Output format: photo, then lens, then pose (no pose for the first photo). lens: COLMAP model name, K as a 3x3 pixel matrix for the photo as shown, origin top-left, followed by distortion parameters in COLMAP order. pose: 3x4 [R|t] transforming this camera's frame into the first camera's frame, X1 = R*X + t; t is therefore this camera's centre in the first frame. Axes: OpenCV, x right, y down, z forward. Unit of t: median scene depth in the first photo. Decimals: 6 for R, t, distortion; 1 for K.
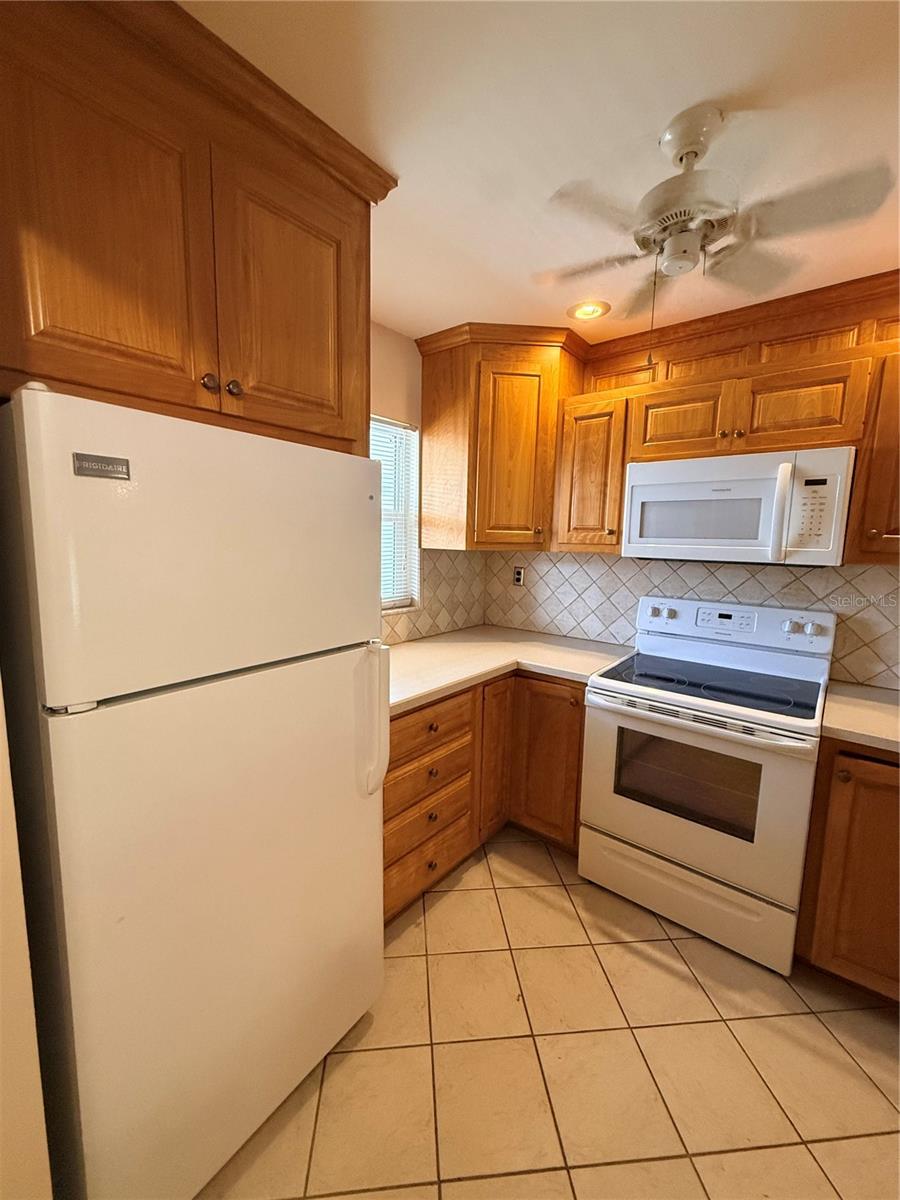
lens RADIAL K [[478.6, 0, 448.4], [0, 478.6, 596.6], [0, 0, 1]] dist [-0.001949, 0.000613]
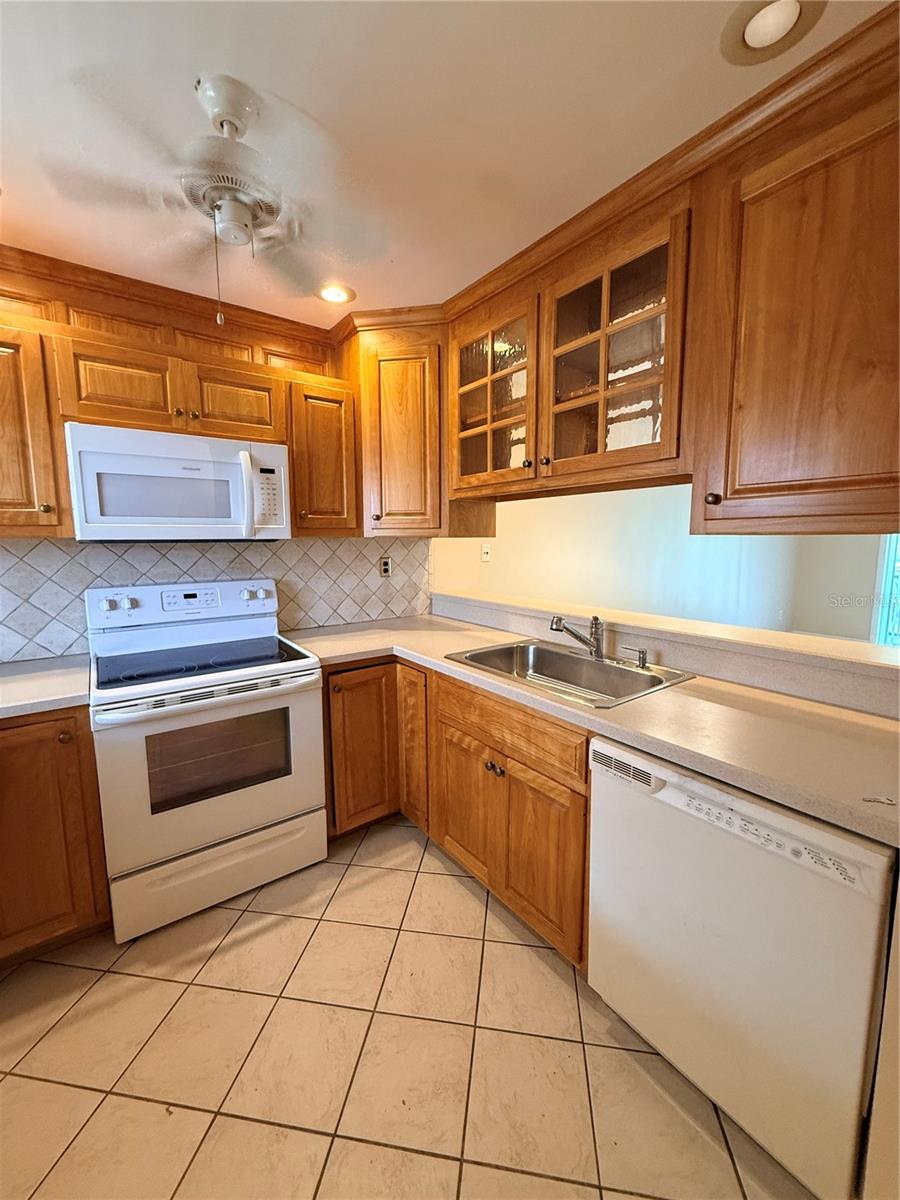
lens RADIAL K [[478.6, 0, 448.4], [0, 478.6, 596.6], [0, 0, 1]] dist [-0.001949, 0.000613]
pose [[0.243961, -0.139654, 0.959677, -0.282766], [0.130761, 0.985277, 0.110139, 0.002425], [-0.960929, 0.098618, 0.258631, 0.228636]]
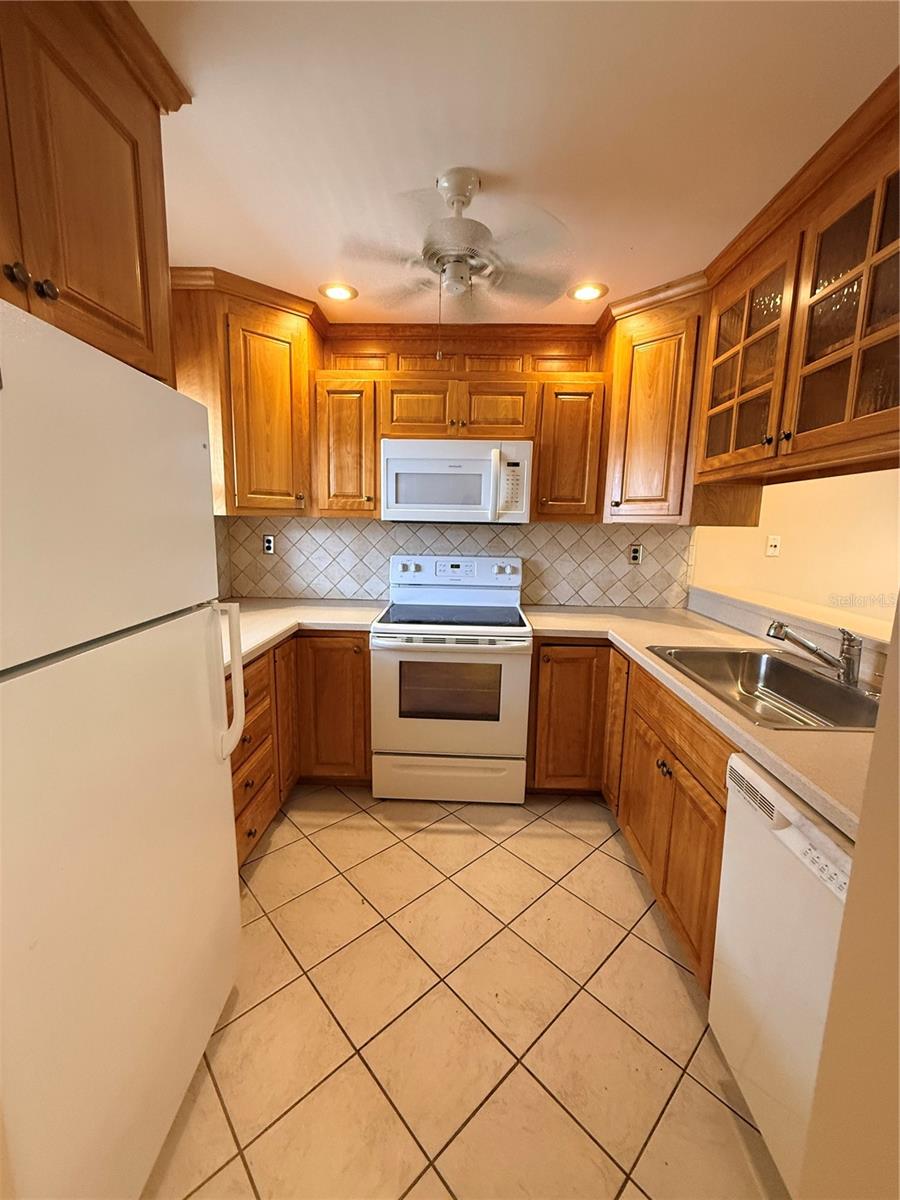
lens RADIAL K [[478.6, 0, 448.4], [0, 478.6, 596.6], [0, 0, 1]] dist [-0.001949, 0.000613]
pose [[0.794616, -0.098189, 0.599120, -0.238291], [0.072587, 0.995121, 0.066817, 0.037734], [-0.602757, -0.009606, 0.797867, -0.024736]]
